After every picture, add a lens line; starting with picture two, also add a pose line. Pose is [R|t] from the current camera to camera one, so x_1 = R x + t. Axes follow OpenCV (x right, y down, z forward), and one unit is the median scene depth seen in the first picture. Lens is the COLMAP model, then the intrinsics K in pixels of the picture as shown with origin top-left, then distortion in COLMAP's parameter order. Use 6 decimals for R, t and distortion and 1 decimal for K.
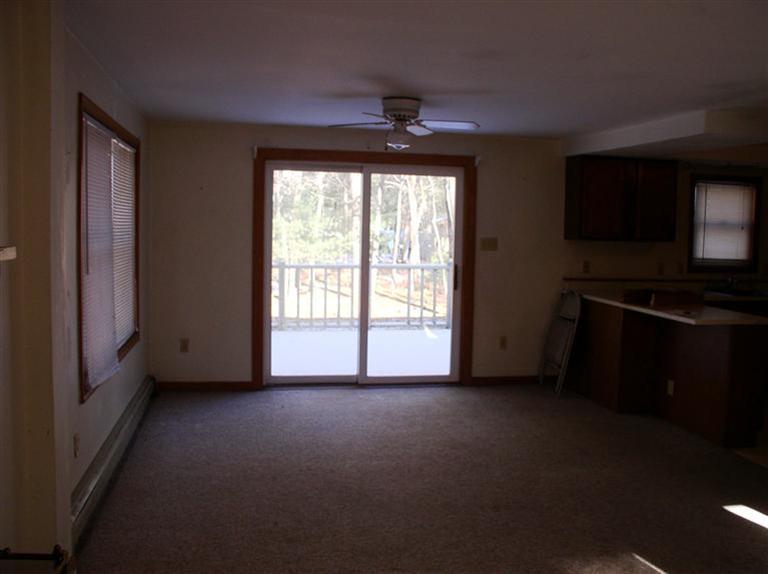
lens RADIAL K [[715.7, 0, 384.2], [0, 715.7, 289.2], [0, 0, 1]] dist [-0.094651, 0.000000]
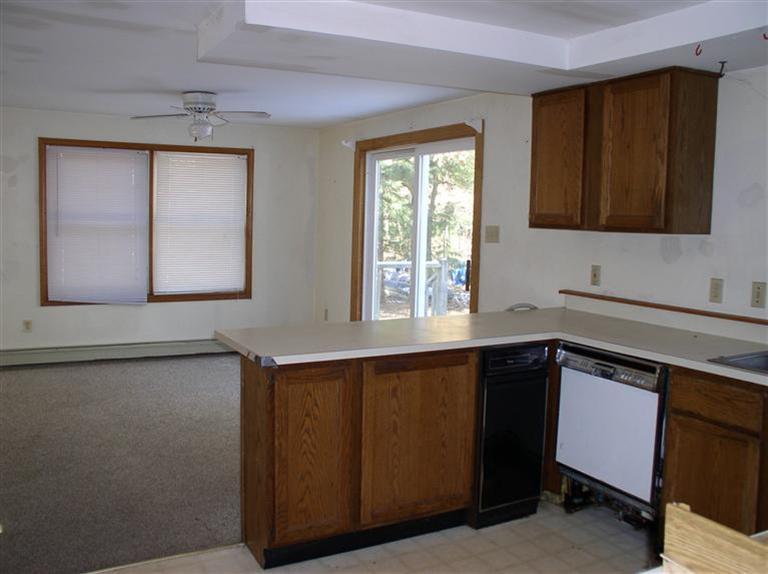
lens RADIAL K [[715.7, 0, 385.2], [0, 715.7, 283.3], [0, 0, 1]] dist [-0.094651, 0.000000]
pose [[0.320809, 0.073566, -0.944283, 0.825709], [-0.094614, 0.994481, 0.045333, -0.035315], [0.942406, 0.074799, 0.325999, 0.653542]]
